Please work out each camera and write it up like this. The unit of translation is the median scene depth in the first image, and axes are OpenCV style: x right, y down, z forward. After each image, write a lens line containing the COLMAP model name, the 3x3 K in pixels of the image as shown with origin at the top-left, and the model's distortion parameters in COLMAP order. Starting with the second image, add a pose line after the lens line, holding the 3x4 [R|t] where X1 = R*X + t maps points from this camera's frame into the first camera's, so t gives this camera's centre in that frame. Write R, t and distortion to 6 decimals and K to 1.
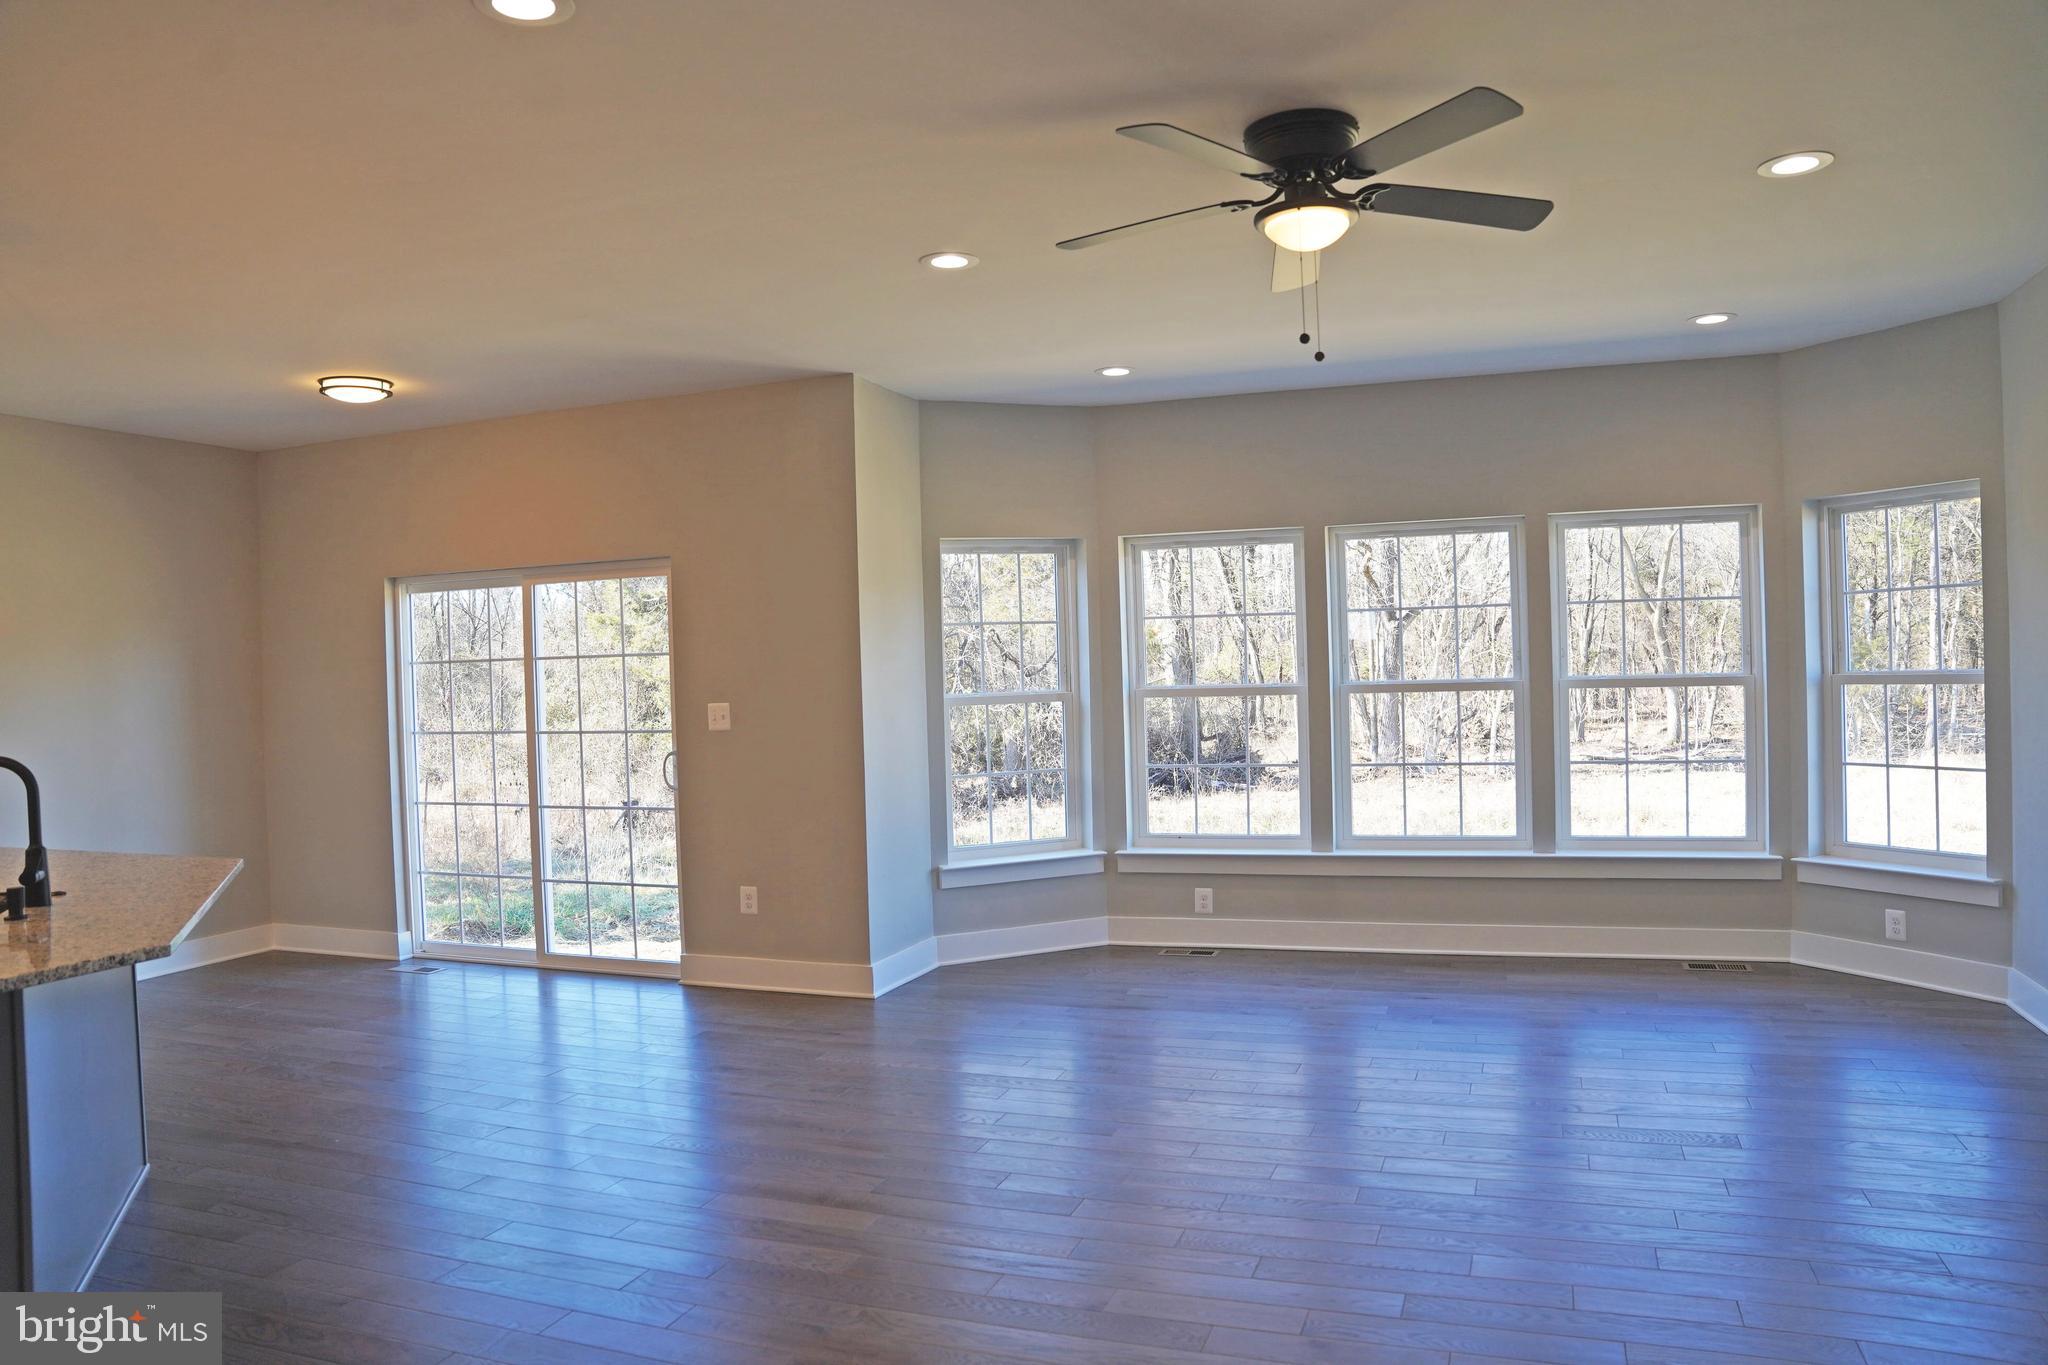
lens RADIAL K [[1409.1, 0, 1024.0], [0, 1409.1, 682.5], [0, 0, 1]] dist [-0.178310, 0.129592]
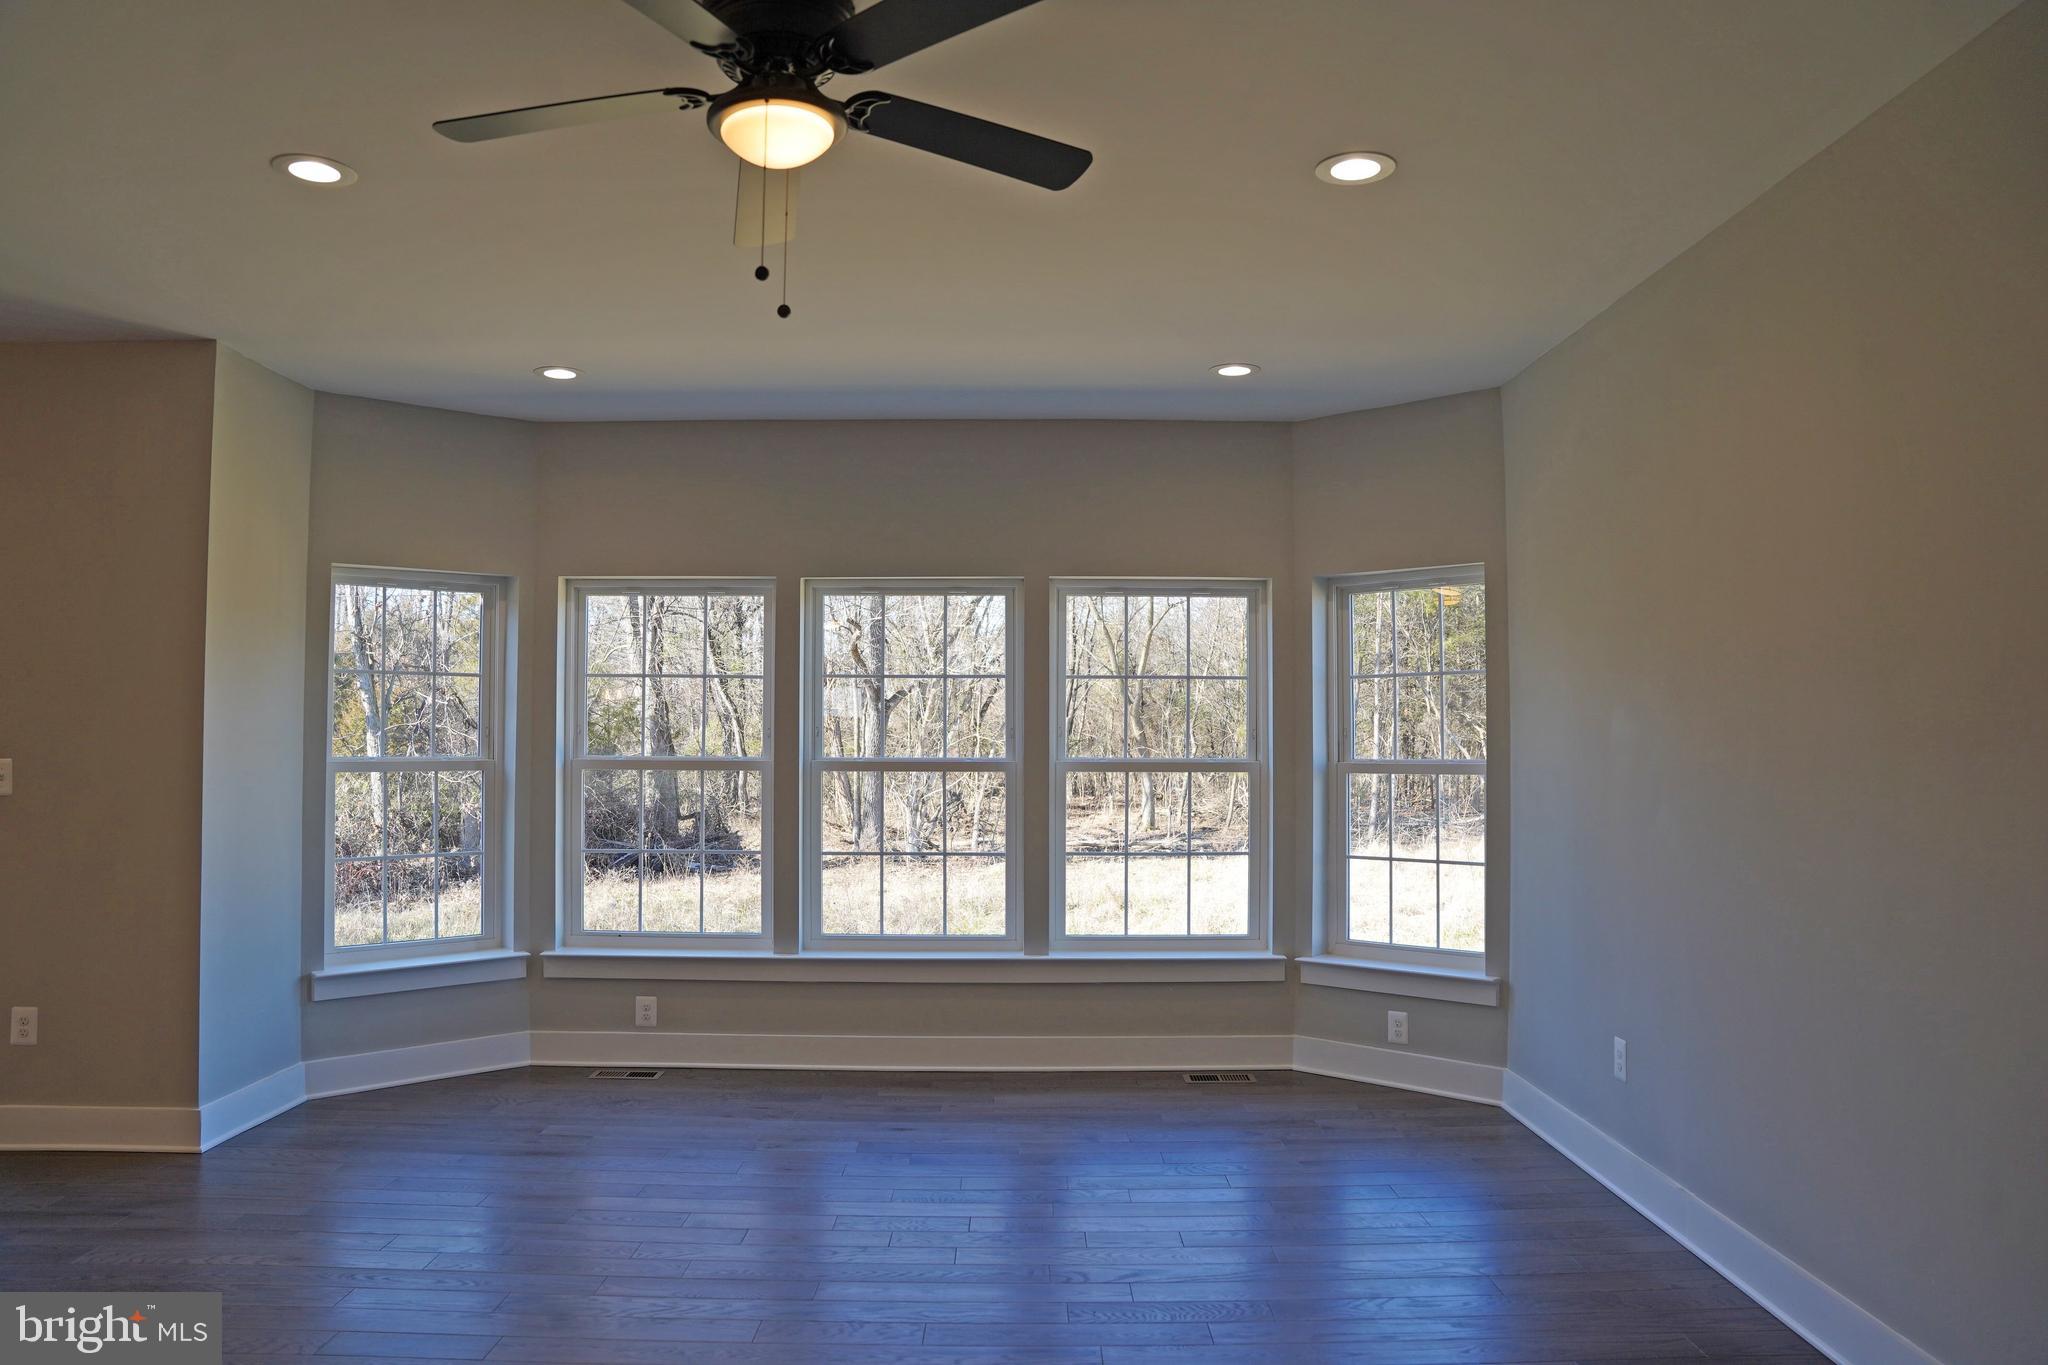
lens RADIAL K [[1409.1, 0, 1024.0], [0, 1409.1, 682.5], [0, 0, 1]] dist [-0.178310, 0.129592]
pose [[0.935200, 0.045376, 0.351200, 0.045326], [-0.025316, 0.997786, -0.061501, 0.003850], [-0.353213, 0.048625, 0.934278, 0.149334]]
